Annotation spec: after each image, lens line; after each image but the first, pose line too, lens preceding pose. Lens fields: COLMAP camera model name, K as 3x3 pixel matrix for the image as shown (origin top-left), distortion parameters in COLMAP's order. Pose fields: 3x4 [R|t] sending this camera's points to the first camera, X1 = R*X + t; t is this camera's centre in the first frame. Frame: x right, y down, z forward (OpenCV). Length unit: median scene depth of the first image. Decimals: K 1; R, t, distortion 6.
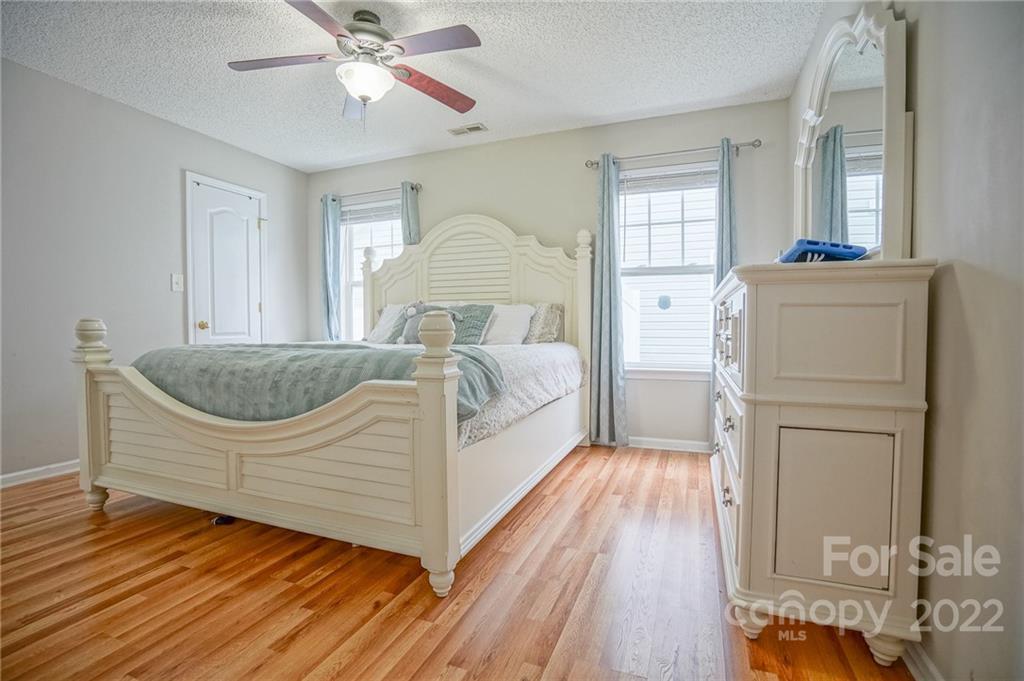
lens RADIAL K [[473.5, 0, 510.8], [0, 473.5, 339.8], [0, 0, 1]] dist [-0.059857, 0.024238]
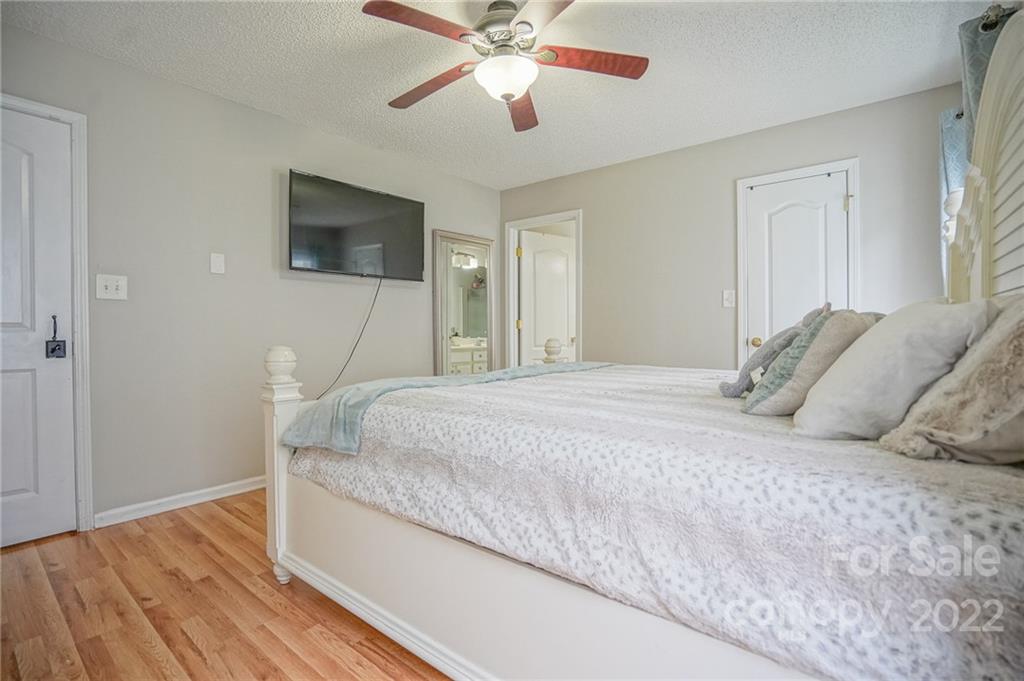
lens RADIAL K [[473.5, 0, 510.8], [0, 473.5, 339.8], [0, 0, 1]] dist [-0.059857, 0.024238]
pose [[-0.297253, 0.020152, -0.954586, 0.531849], [-0.022665, 0.999347, 0.028155, -0.079901], [0.954530, 0.030004, -0.296602, 1.256600]]
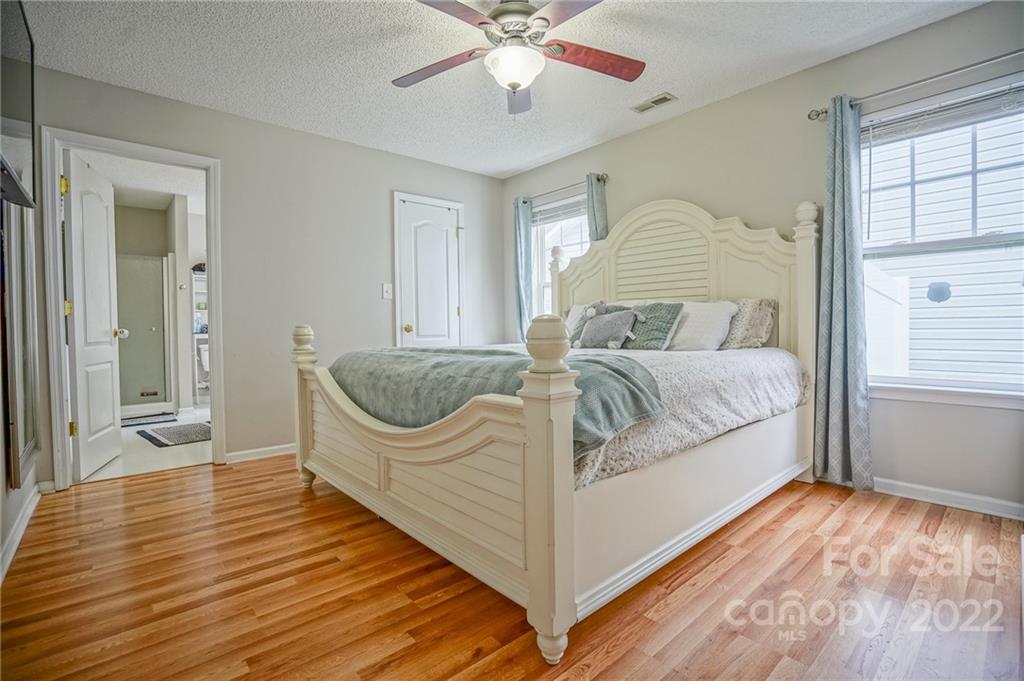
lens RADIAL K [[473.5, 0, 510.8], [0, 473.5, 339.8], [0, 0, 1]] dist [-0.059857, 0.024238]
pose [[0.891171, 0.003769, -0.453653, 0.102977], [-0.002716, 0.999992, 0.002973, -0.013493], [0.453660, -0.001418, 0.891174, 0.160575]]
